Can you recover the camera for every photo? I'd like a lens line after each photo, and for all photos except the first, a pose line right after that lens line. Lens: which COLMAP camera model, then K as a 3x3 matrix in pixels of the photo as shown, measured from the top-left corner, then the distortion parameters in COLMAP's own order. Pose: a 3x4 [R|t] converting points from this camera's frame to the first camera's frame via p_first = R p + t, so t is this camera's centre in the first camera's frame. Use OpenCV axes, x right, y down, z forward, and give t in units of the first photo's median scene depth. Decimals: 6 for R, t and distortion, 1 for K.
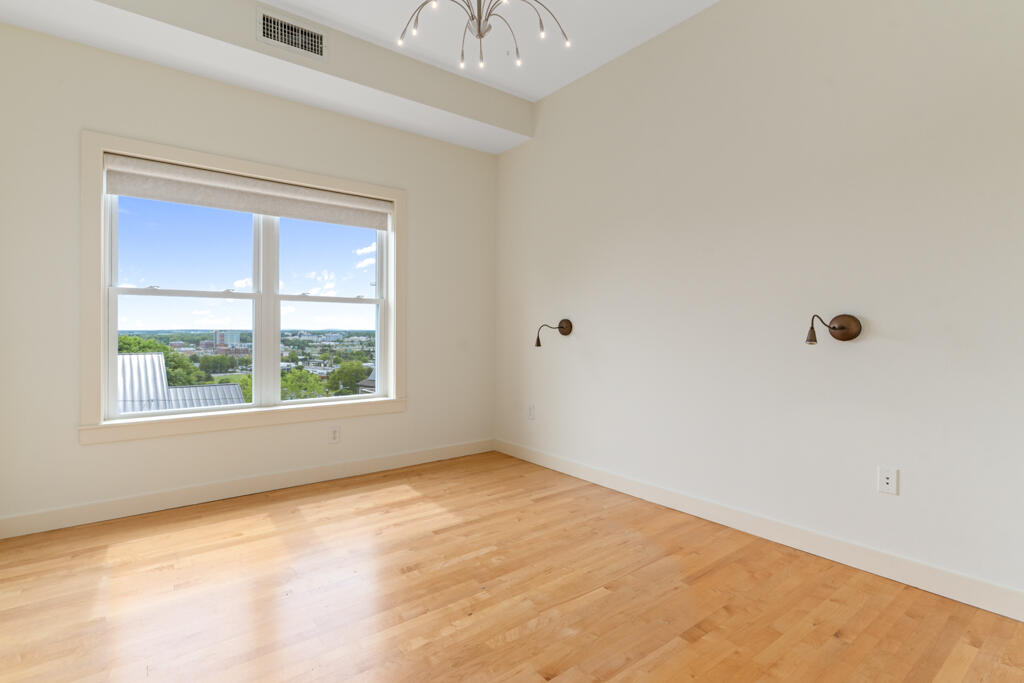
lens RADIAL K [[499.6, 0, 511.7], [0, 499.6, 337.3], [0, 0, 1]] dist [-0.001087, -0.000007]
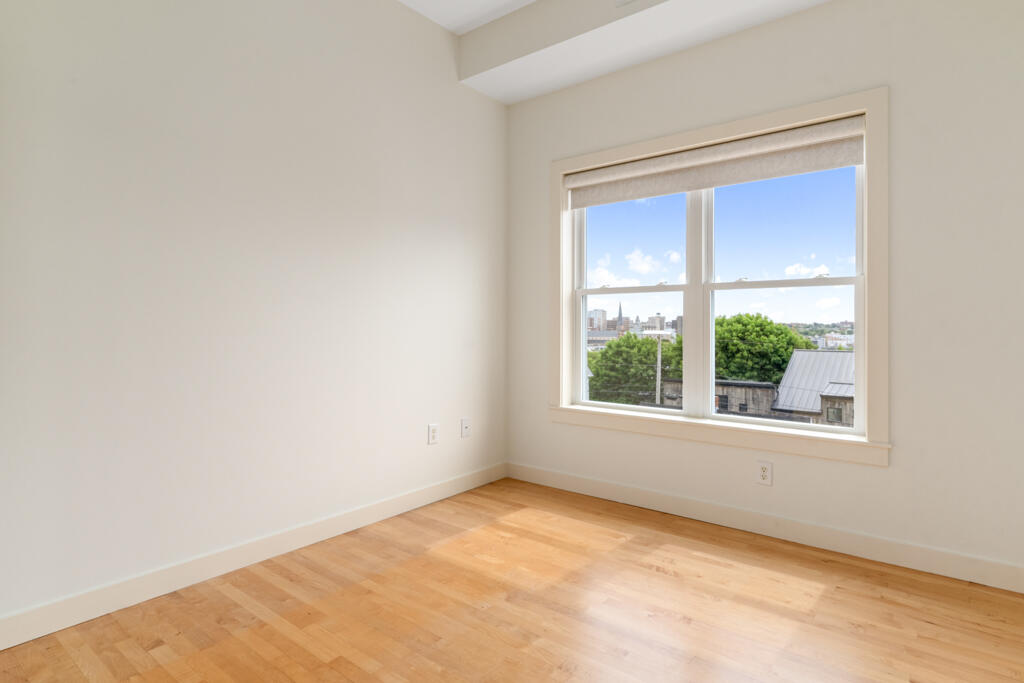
lens RADIAL K [[562.6, 0, 509.9], [0, 562.6, 324.8], [0, 0, 1]] dist [0.001588, -0.000259]
pose [[0.219917, 0.002921, -0.975514, 0.371493], [-0.007783, 0.999969, 0.001239, -0.016375], [0.975487, 0.007320, 0.219933, 0.489145]]
